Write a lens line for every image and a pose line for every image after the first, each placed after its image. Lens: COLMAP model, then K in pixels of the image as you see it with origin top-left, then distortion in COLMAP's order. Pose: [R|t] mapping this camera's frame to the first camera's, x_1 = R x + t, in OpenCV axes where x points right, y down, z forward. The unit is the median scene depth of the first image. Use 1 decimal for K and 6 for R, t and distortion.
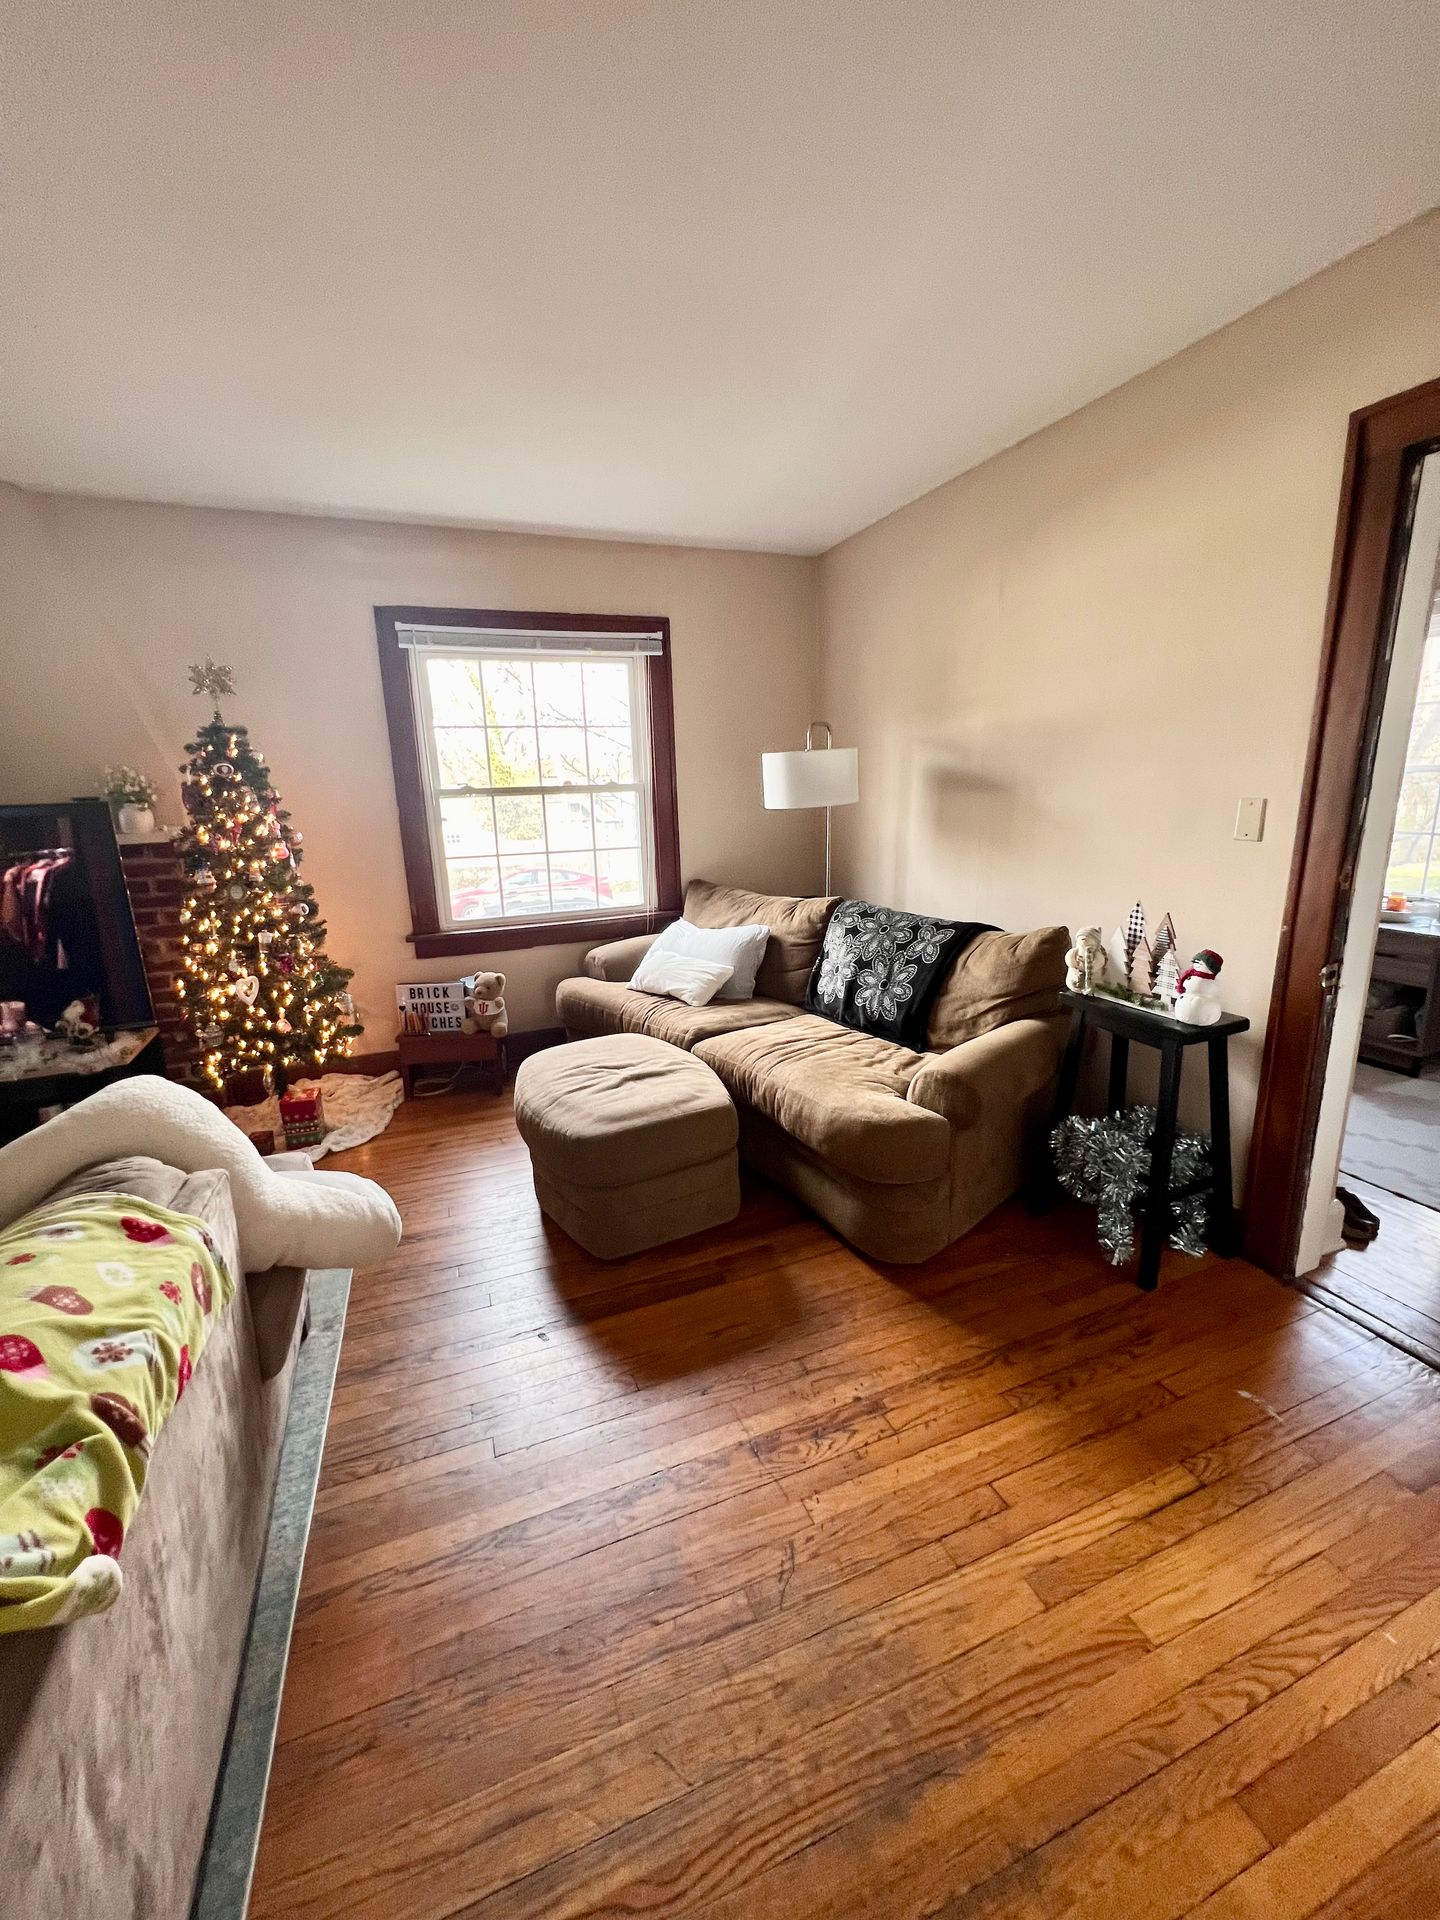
lens RADIAL K [[775.8, 0, 721.7], [0, 775.8, 959.0], [0, 0, 1]] dist [-0.002598, 0.000944]
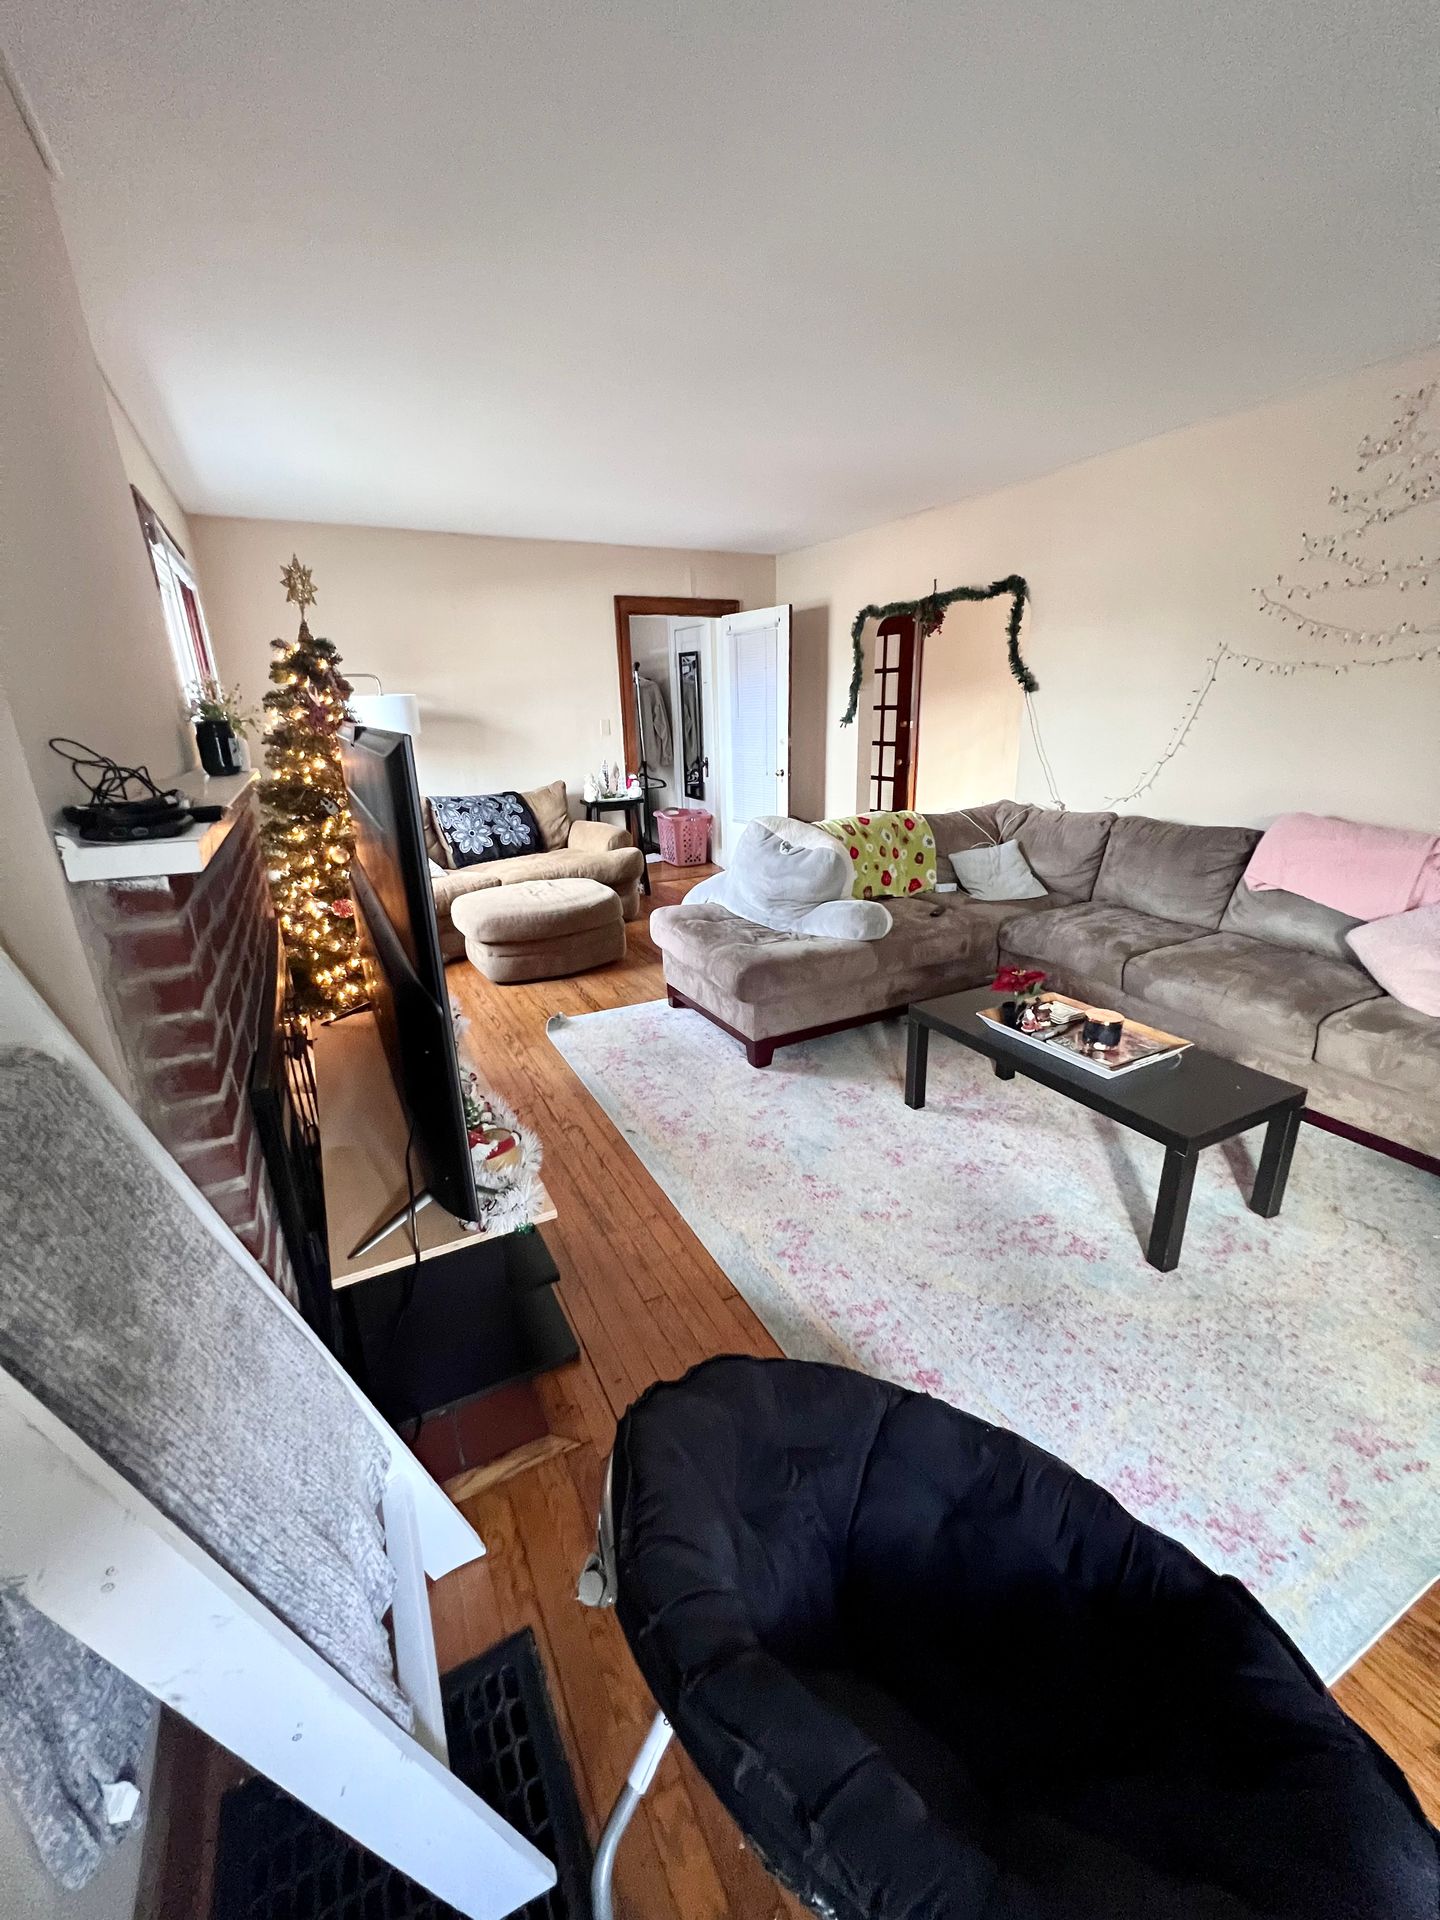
lens RADIAL K [[775.8, 0, 718.2], [0, 775.8, 961.2], [0, 0, 1]] dist [-0.002598, 0.000944]
pose [[-0.105616, -0.282373, 0.953473, -1.680603], [0.260296, 0.917554, 0.300568, -0.104082], [-0.959735, 0.279930, -0.023407, 0.671277]]
